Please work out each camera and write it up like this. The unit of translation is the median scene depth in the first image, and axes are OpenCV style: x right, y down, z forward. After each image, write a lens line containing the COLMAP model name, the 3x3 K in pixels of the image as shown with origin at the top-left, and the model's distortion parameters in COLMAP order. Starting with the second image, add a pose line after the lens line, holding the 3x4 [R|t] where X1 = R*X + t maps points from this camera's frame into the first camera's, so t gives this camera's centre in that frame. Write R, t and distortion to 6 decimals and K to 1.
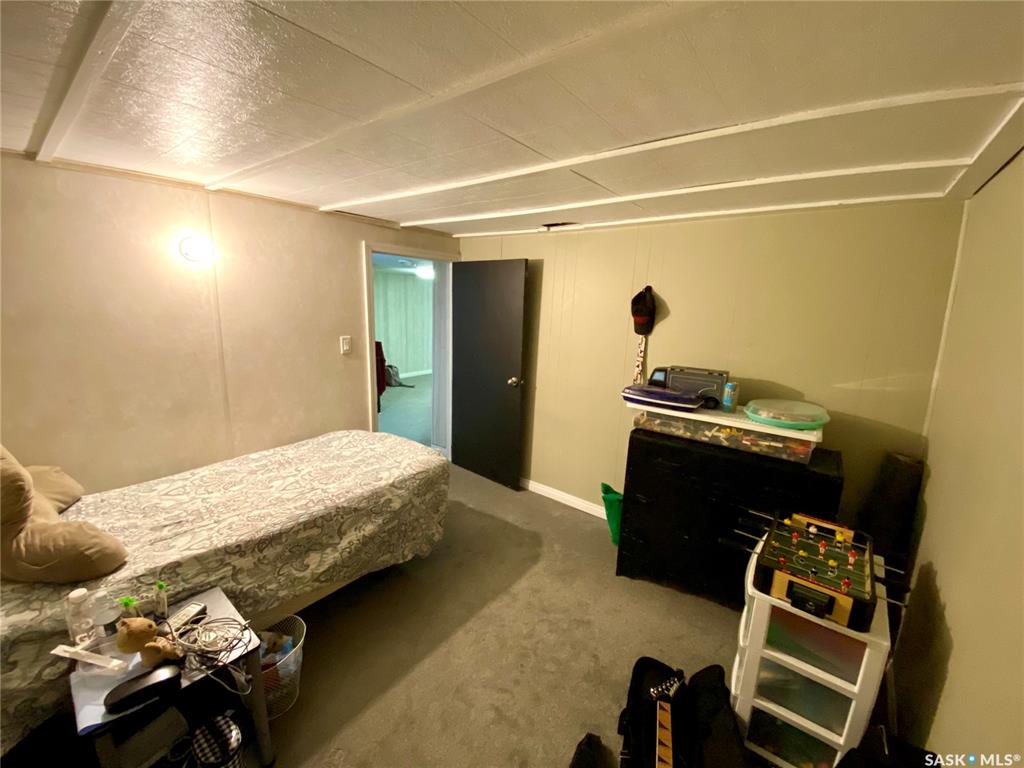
lens RADIAL K [[414.7, 0, 511.9], [0, 414.7, 379.1], [0, 0, 1]] dist [0.050618, -0.040394]
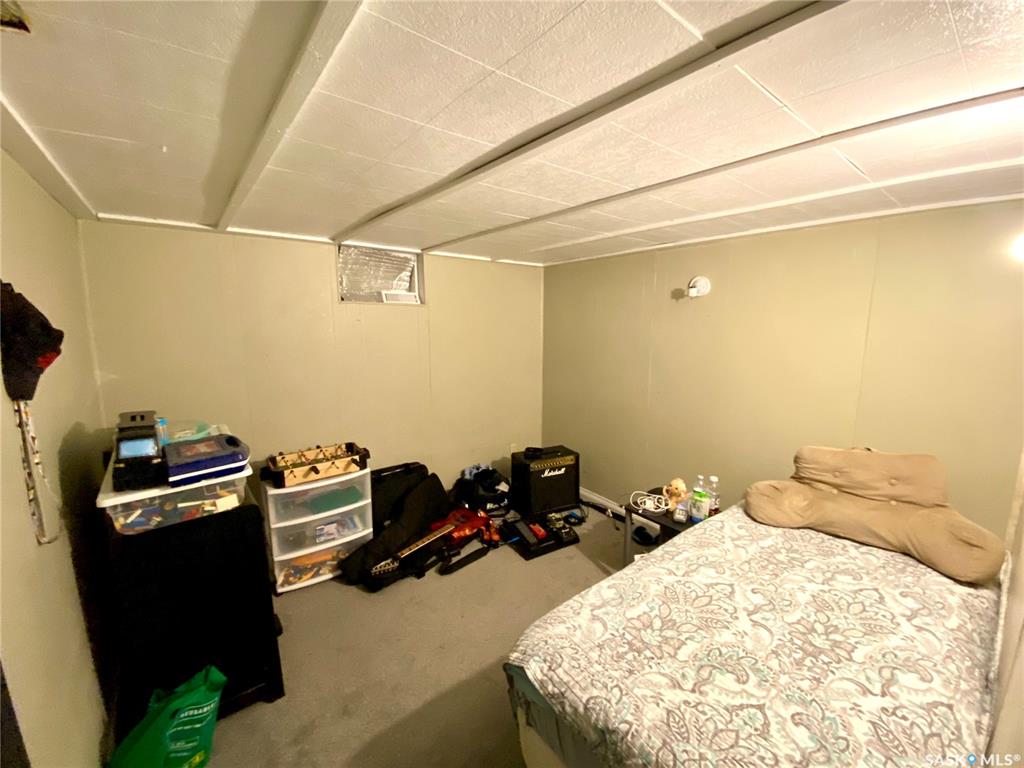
lens RADIAL K [[414.7, 0, 511.9], [0, 414.7, 379.1], [0, 0, 1]] dist [0.050618, -0.040394]
pose [[-0.972766, -0.064596, 0.222605, -0.274565], [0.013684, 0.942703, 0.333353, -0.306348], [-0.231384, 0.327320, -0.916146, 1.486163]]
